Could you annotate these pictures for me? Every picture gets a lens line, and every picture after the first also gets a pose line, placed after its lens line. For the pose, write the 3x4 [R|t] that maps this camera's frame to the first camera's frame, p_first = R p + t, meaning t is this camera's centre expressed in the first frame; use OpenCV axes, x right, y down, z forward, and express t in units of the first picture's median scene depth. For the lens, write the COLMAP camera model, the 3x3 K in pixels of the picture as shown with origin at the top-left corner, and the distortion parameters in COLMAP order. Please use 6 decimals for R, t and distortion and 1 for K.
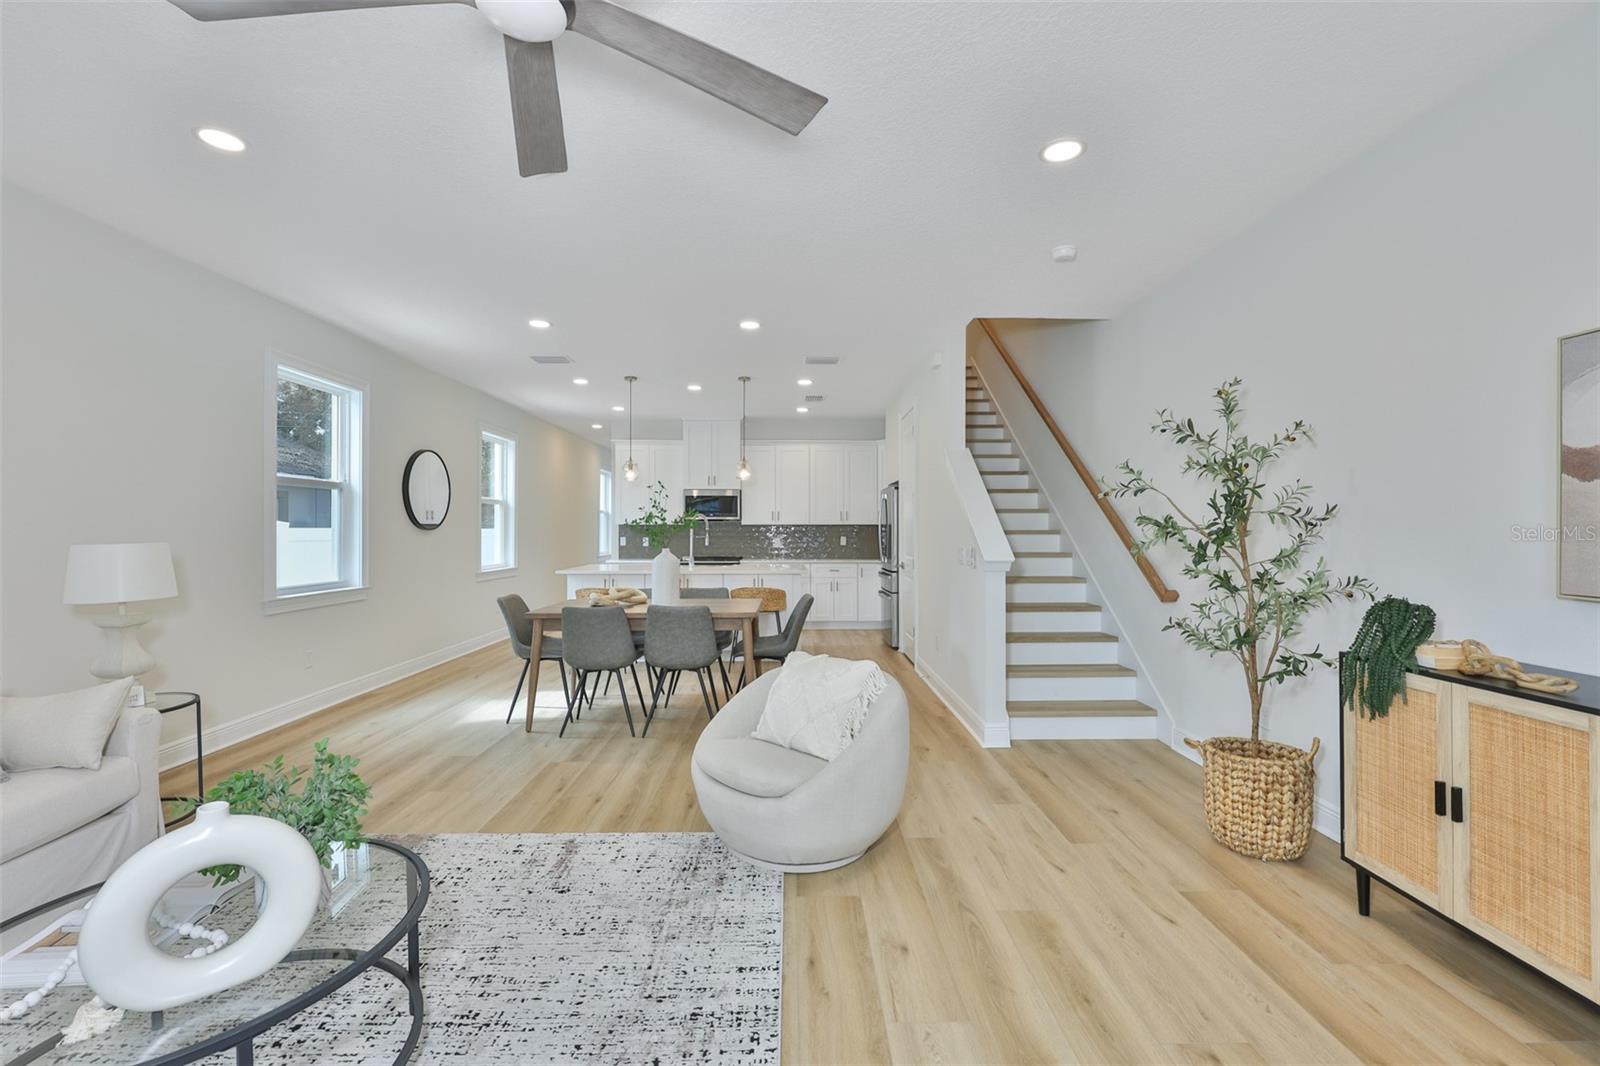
lens RADIAL K [[671.4, 0, 792.5], [0, 671.4, 529.7], [0, 0, 1]] dist [0.000240, 0.000146]
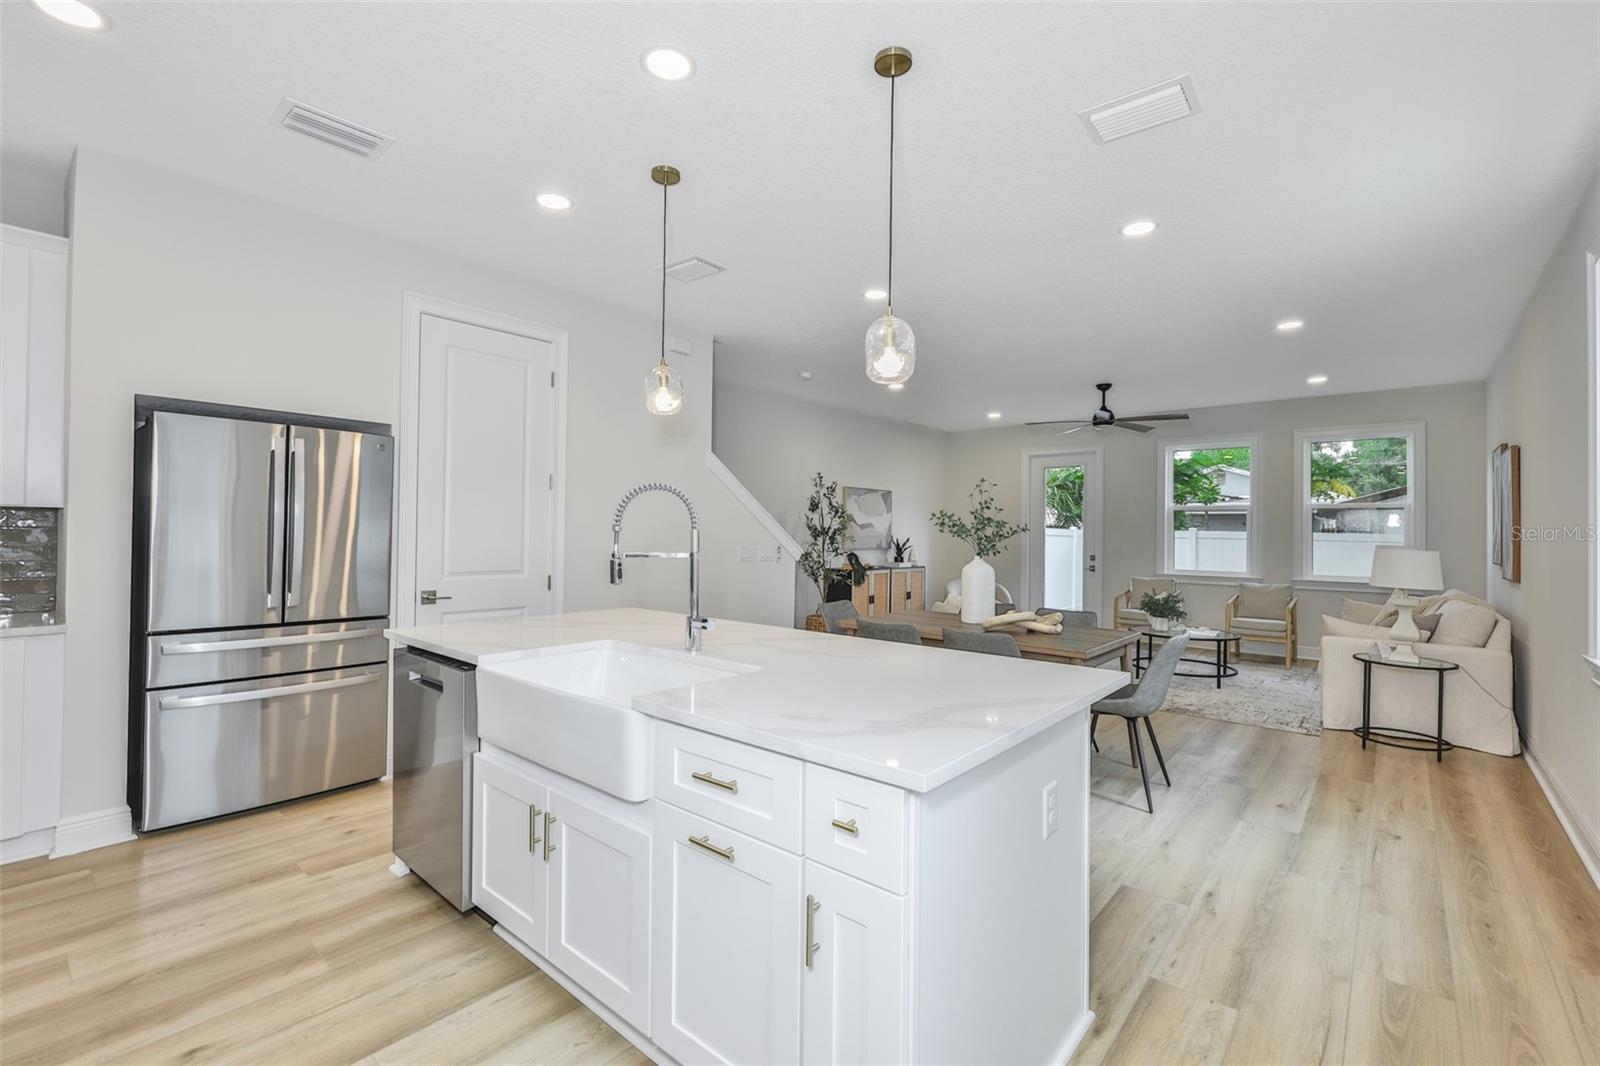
lens RADIAL K [[722.3, 0, 793.5], [0, 722.3, 520.9], [0, 0, 1]] dist [-0.000195, 0.000118]
pose [[-0.754323, 0.001457, 0.656502, -1.050256], [-0.012574, 0.999782, -0.016666, 0.002624], [-0.656383, -0.020826, -0.754140, 3.128708]]
